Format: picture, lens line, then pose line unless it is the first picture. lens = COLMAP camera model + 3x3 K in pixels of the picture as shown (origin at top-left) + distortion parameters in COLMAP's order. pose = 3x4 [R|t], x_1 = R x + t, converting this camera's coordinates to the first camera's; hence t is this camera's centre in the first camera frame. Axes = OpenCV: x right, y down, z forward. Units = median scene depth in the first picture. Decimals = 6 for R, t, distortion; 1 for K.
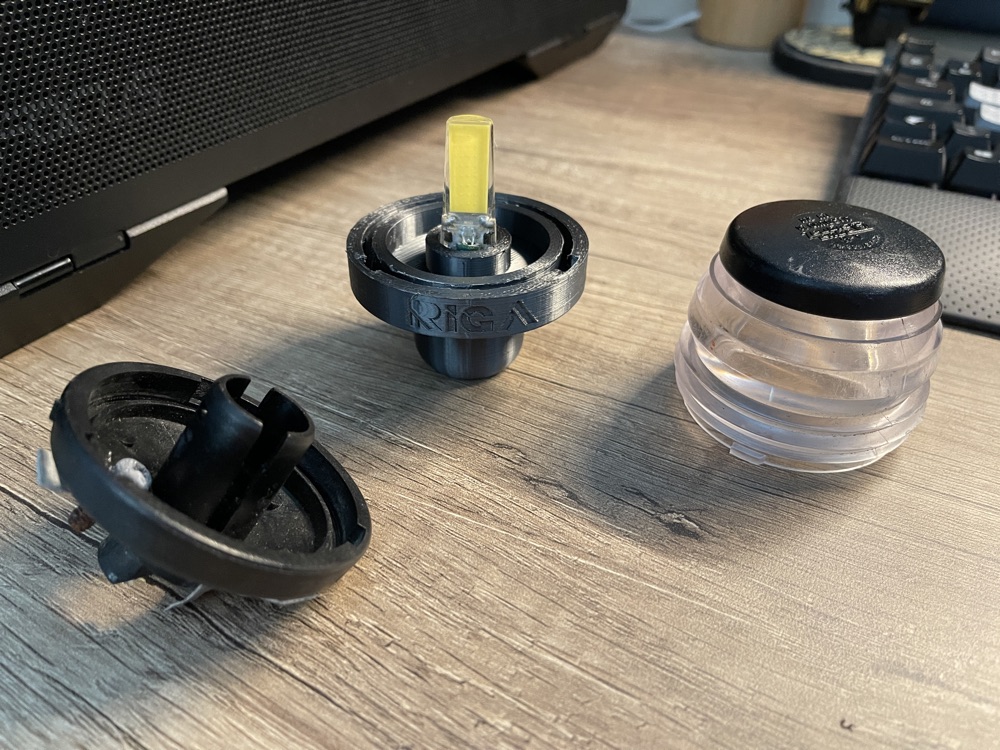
lens RADIAL K [[736.4, 0, 500.0], [0, 736.4, 375.0], [0, 0, 1]] dist [0.002677, 0.001442]
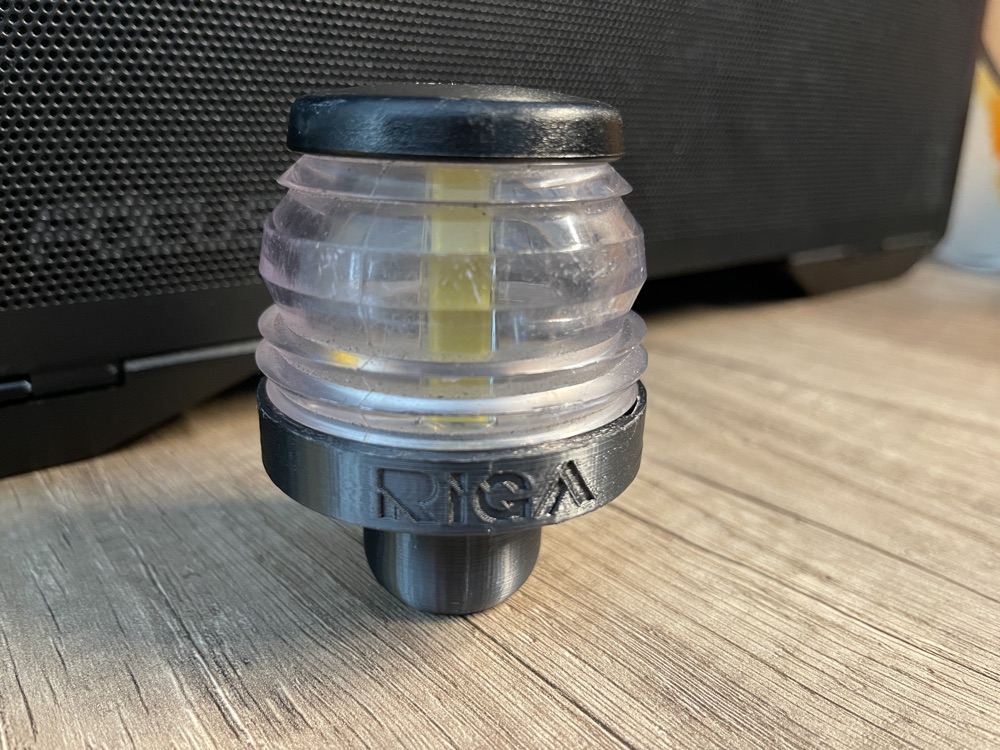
lens RADIAL K [[779.0, 0, 500.0], [0, 779.0, 375.0], [0, 0, 1]] dist [-0.008754, -0.009602]
pose [[0.924704, 0.132548, -0.356867, 0.083081], [-0.235396, 0.935816, -0.262368, -0.046634], [0.299186, 0.326617, 0.896554, 0.285355]]
